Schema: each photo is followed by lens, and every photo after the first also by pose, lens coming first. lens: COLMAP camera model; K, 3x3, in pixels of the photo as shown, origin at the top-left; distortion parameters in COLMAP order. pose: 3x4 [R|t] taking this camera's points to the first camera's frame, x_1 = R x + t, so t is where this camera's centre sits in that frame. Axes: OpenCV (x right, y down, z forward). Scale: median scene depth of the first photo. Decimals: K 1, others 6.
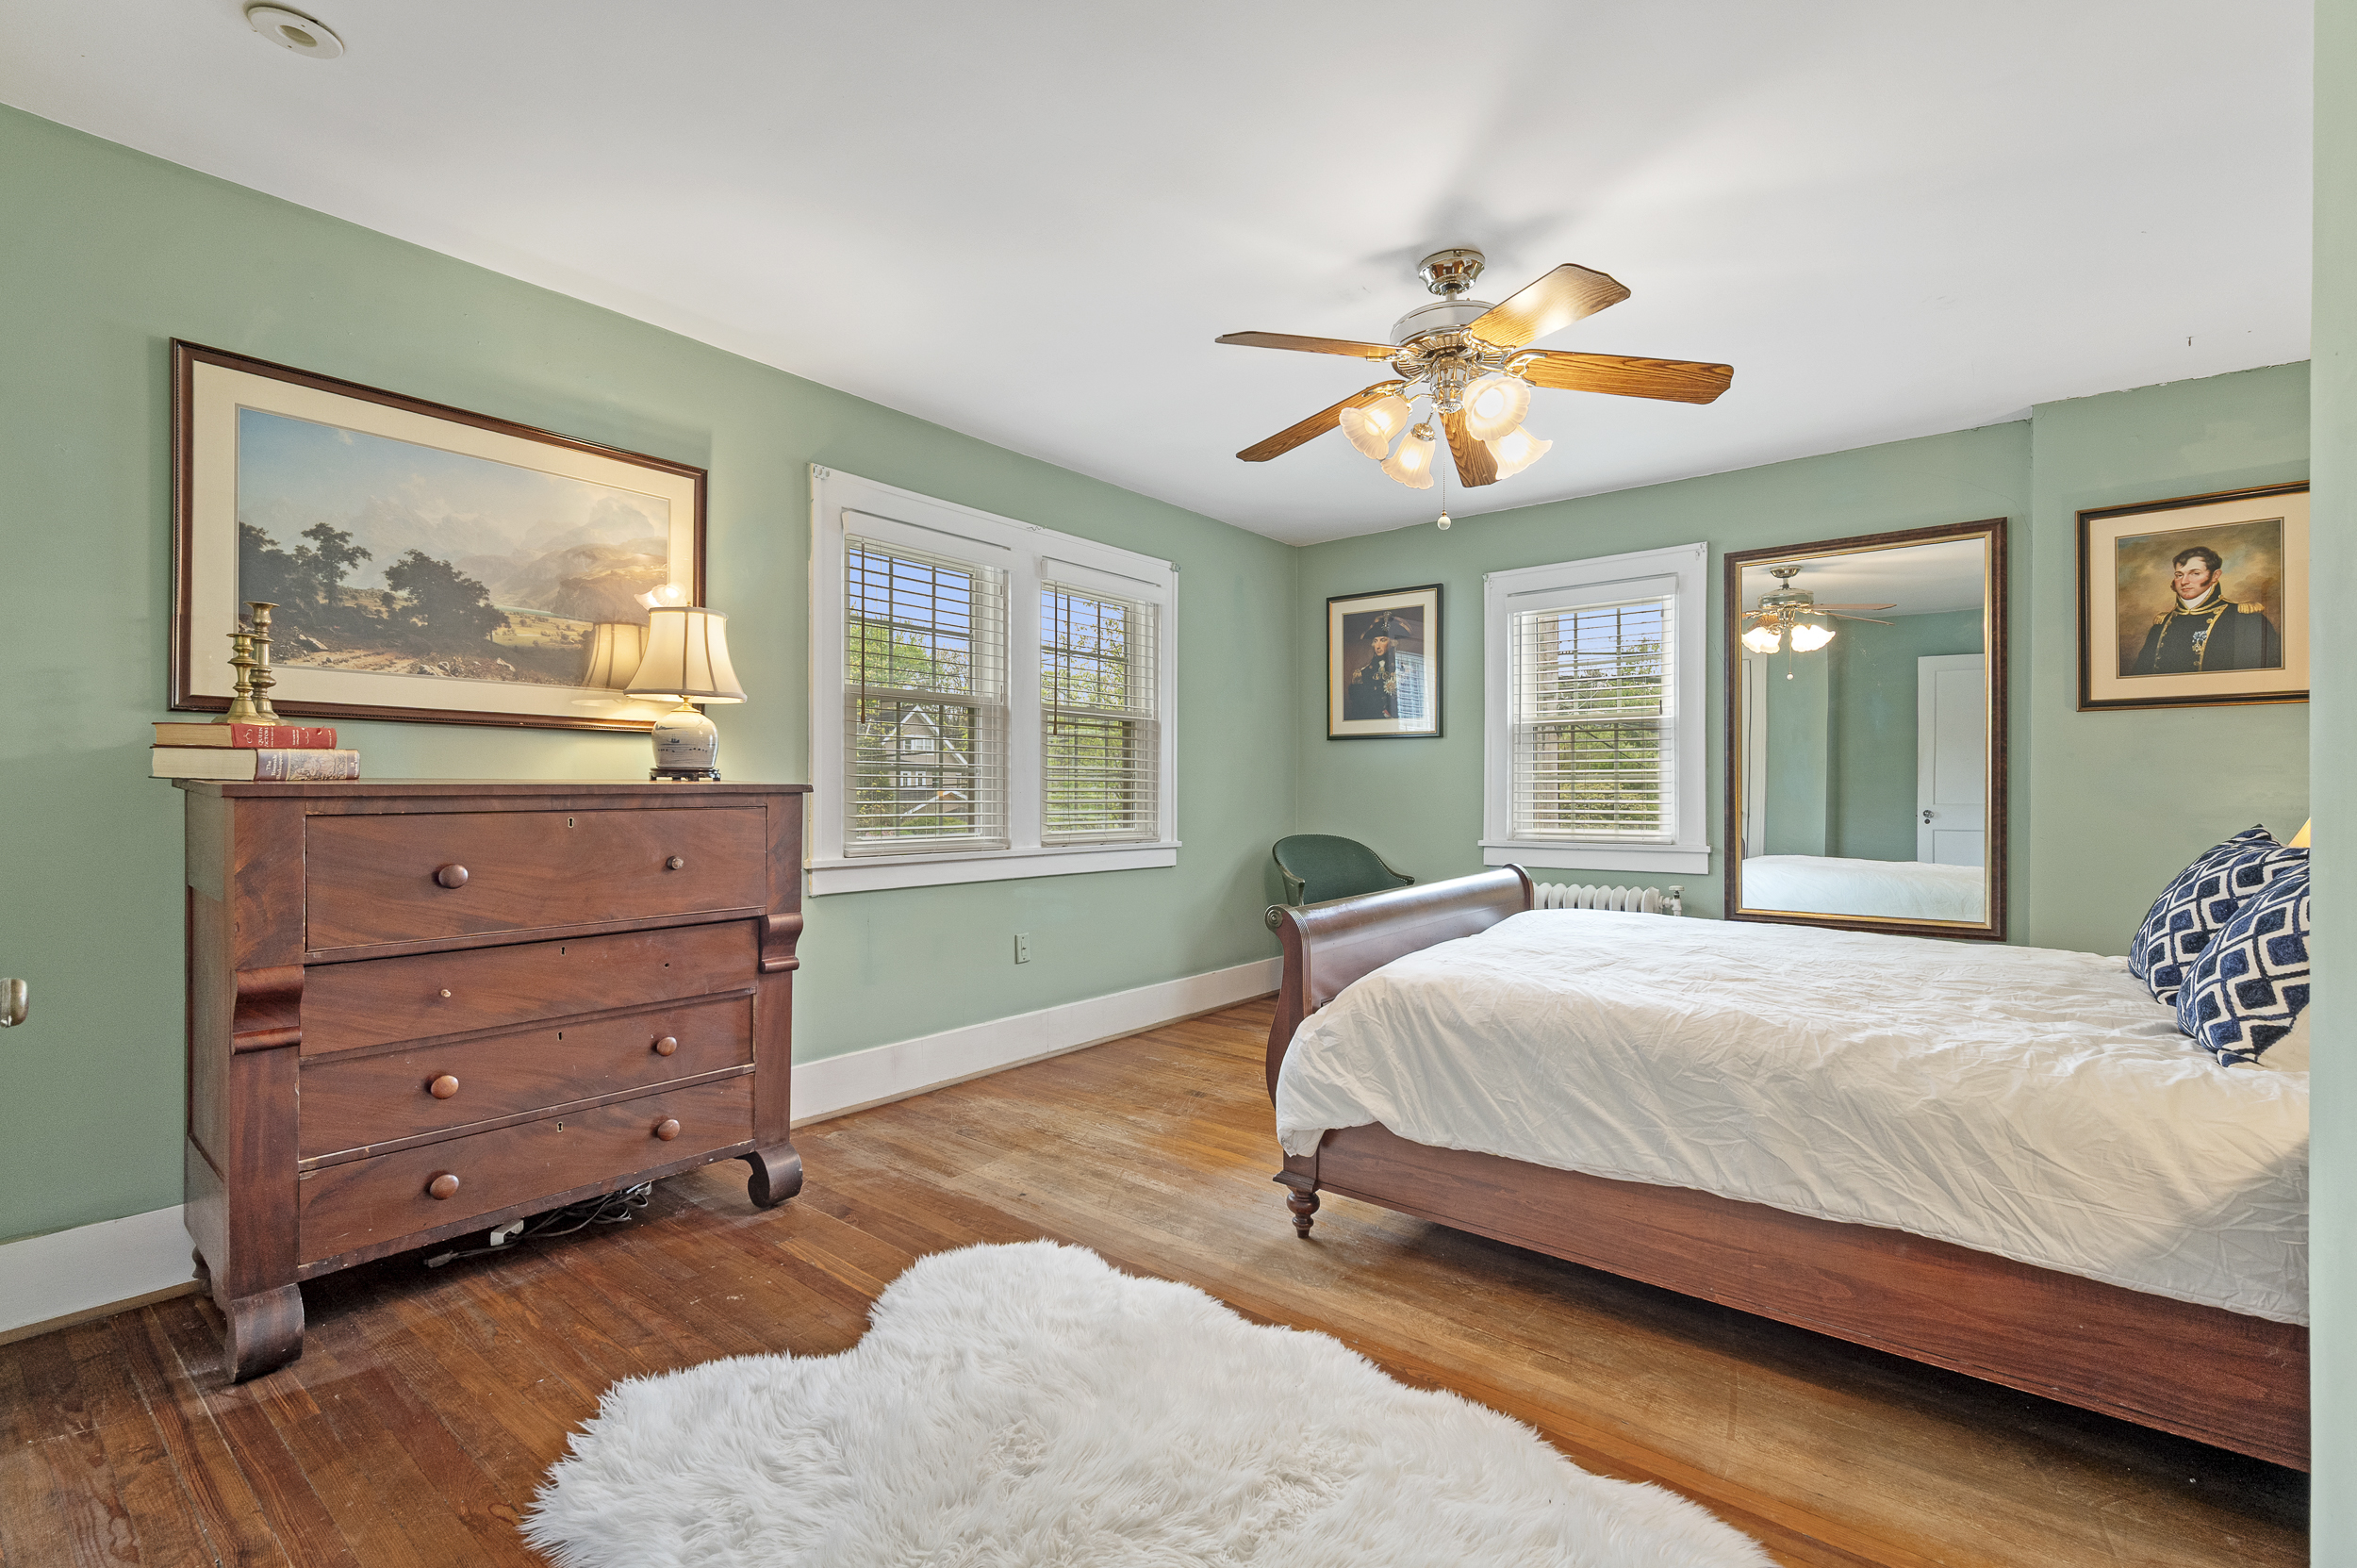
lens RADIAL K [[1043.0, 0, 1175.6], [0, 1043.0, 789.7], [0, 0, 1]] dist [0.000943, 0.000354]
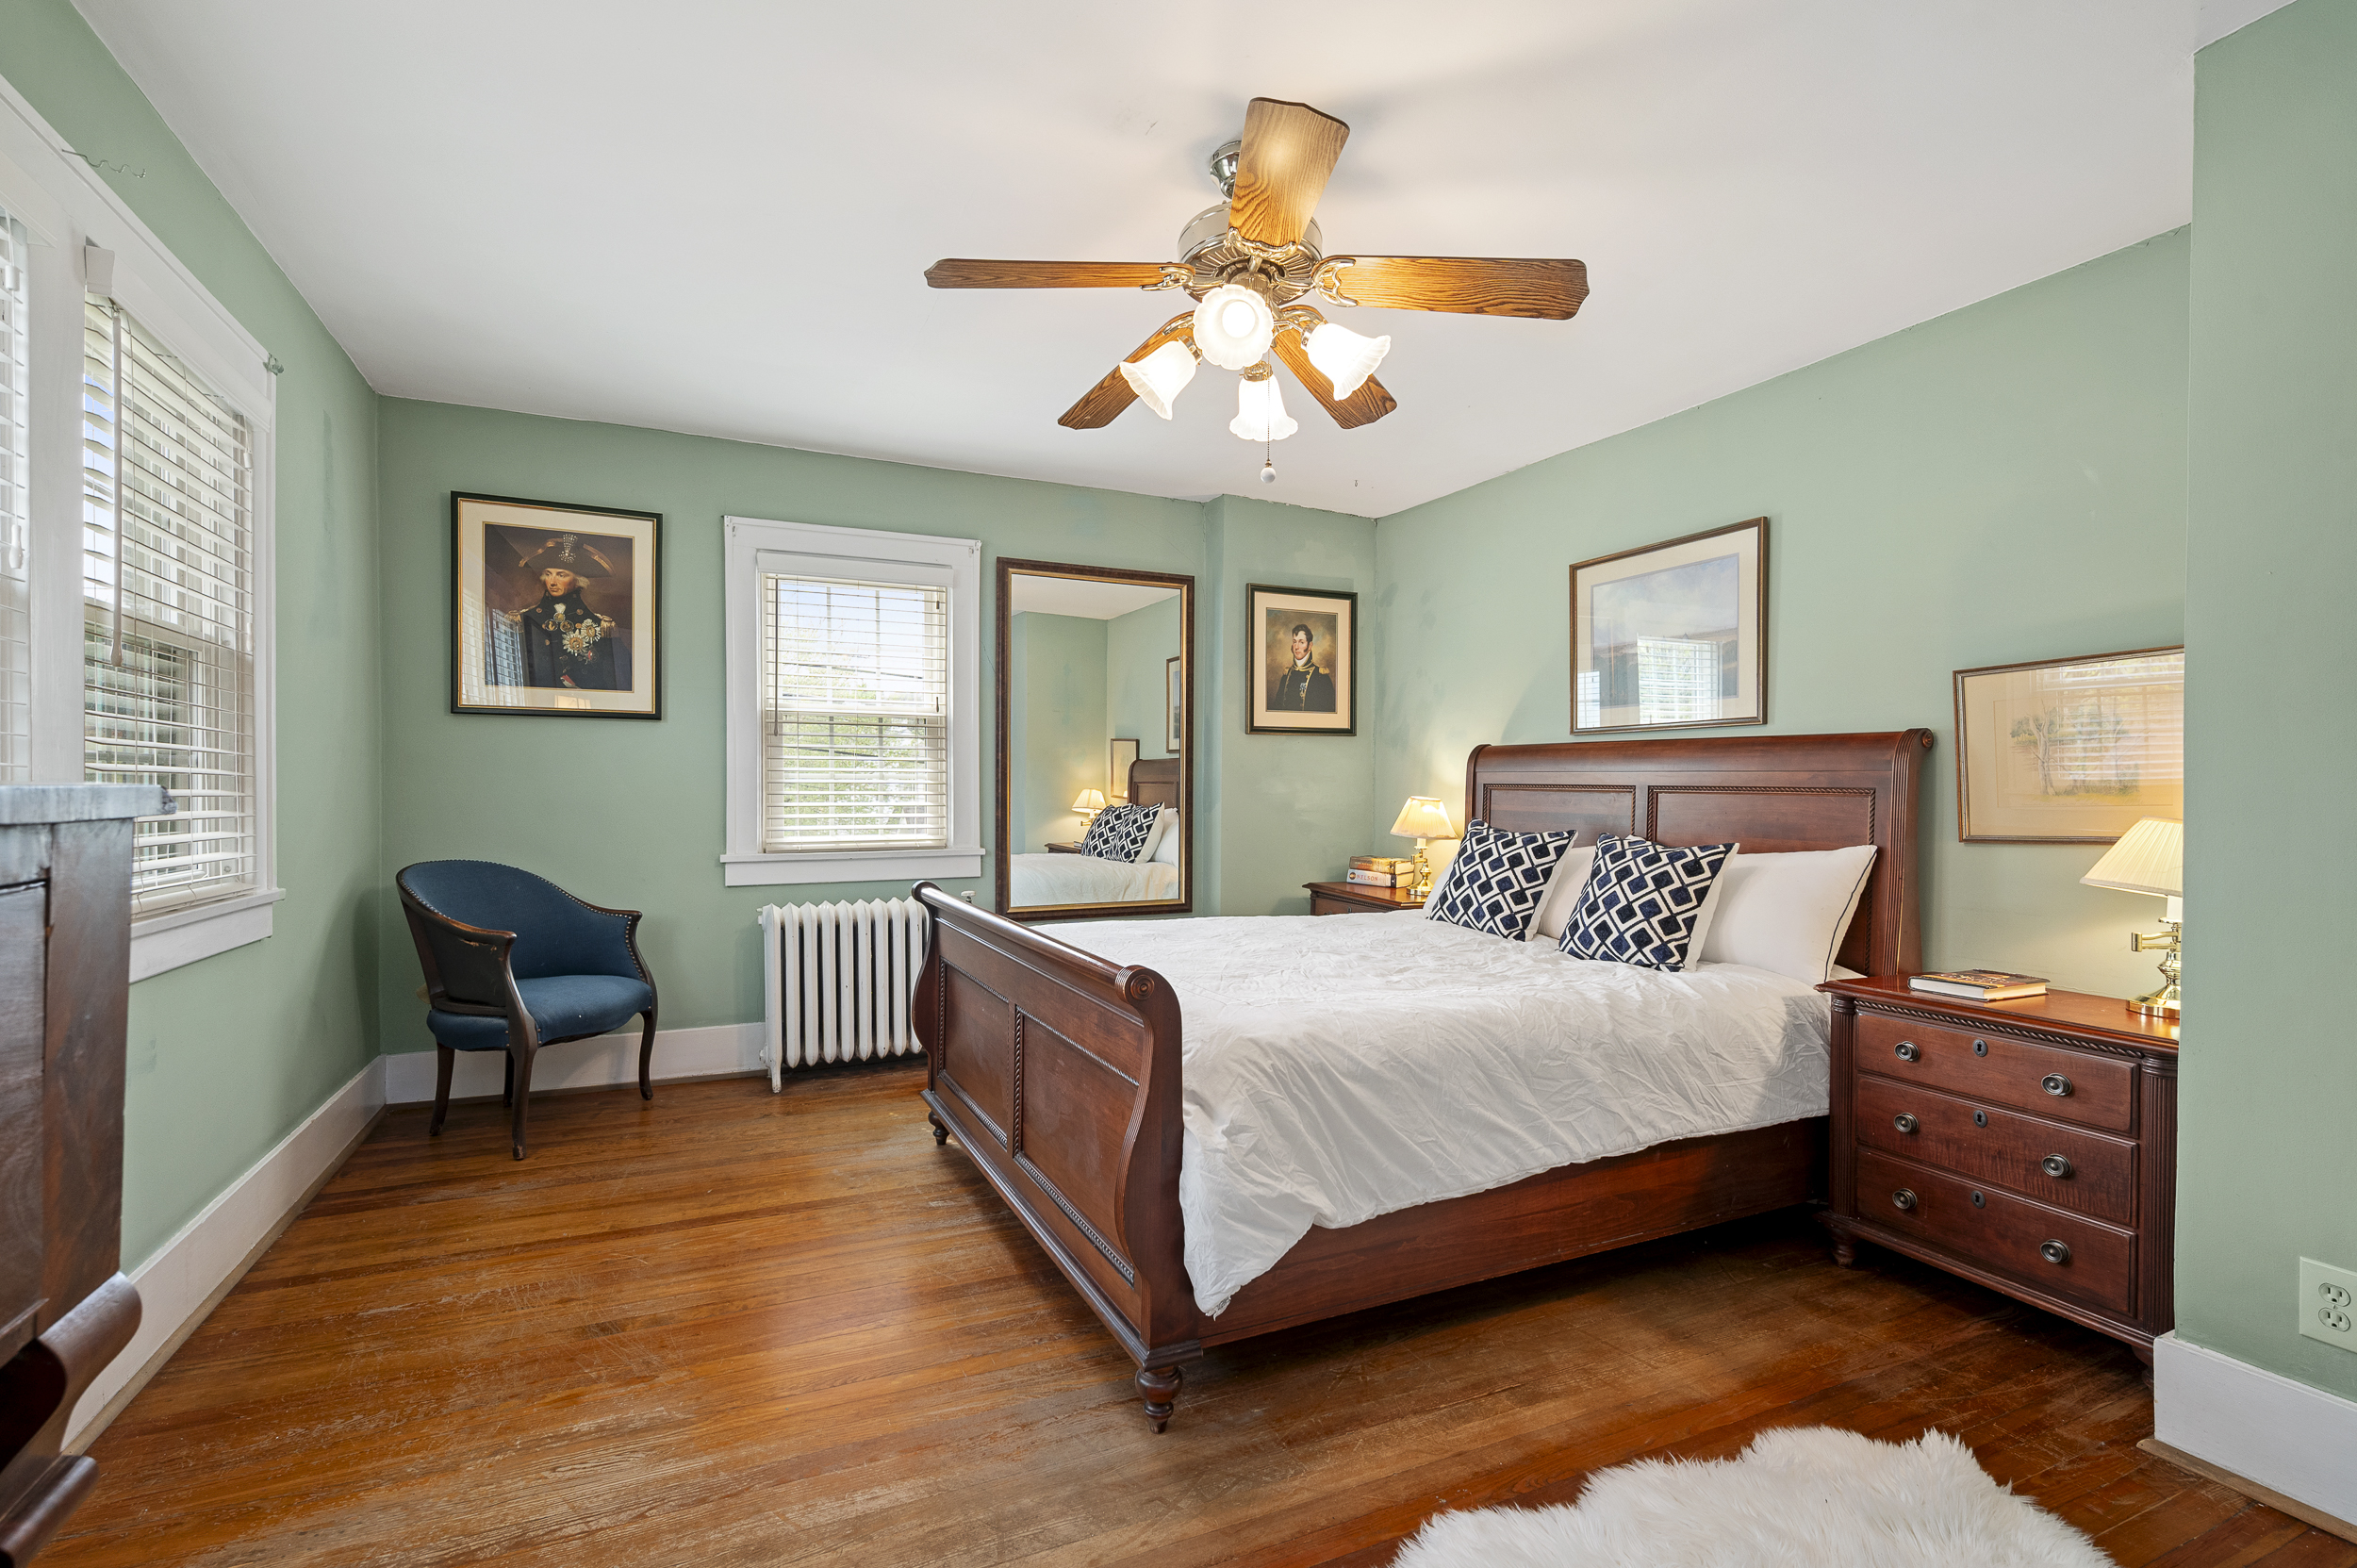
lens RADIAL K [[1043.0, 0, 1174.8], [0, 1043.0, 790.7], [0, 0, 1]] dist [0.000943, 0.000354]
pose [[0.441183, -0.000257, 0.897417, -0.392447], [-0.005384, 0.999981, 0.002933, -0.006012], [-0.897401, -0.006126, 0.441173, 0.524833]]
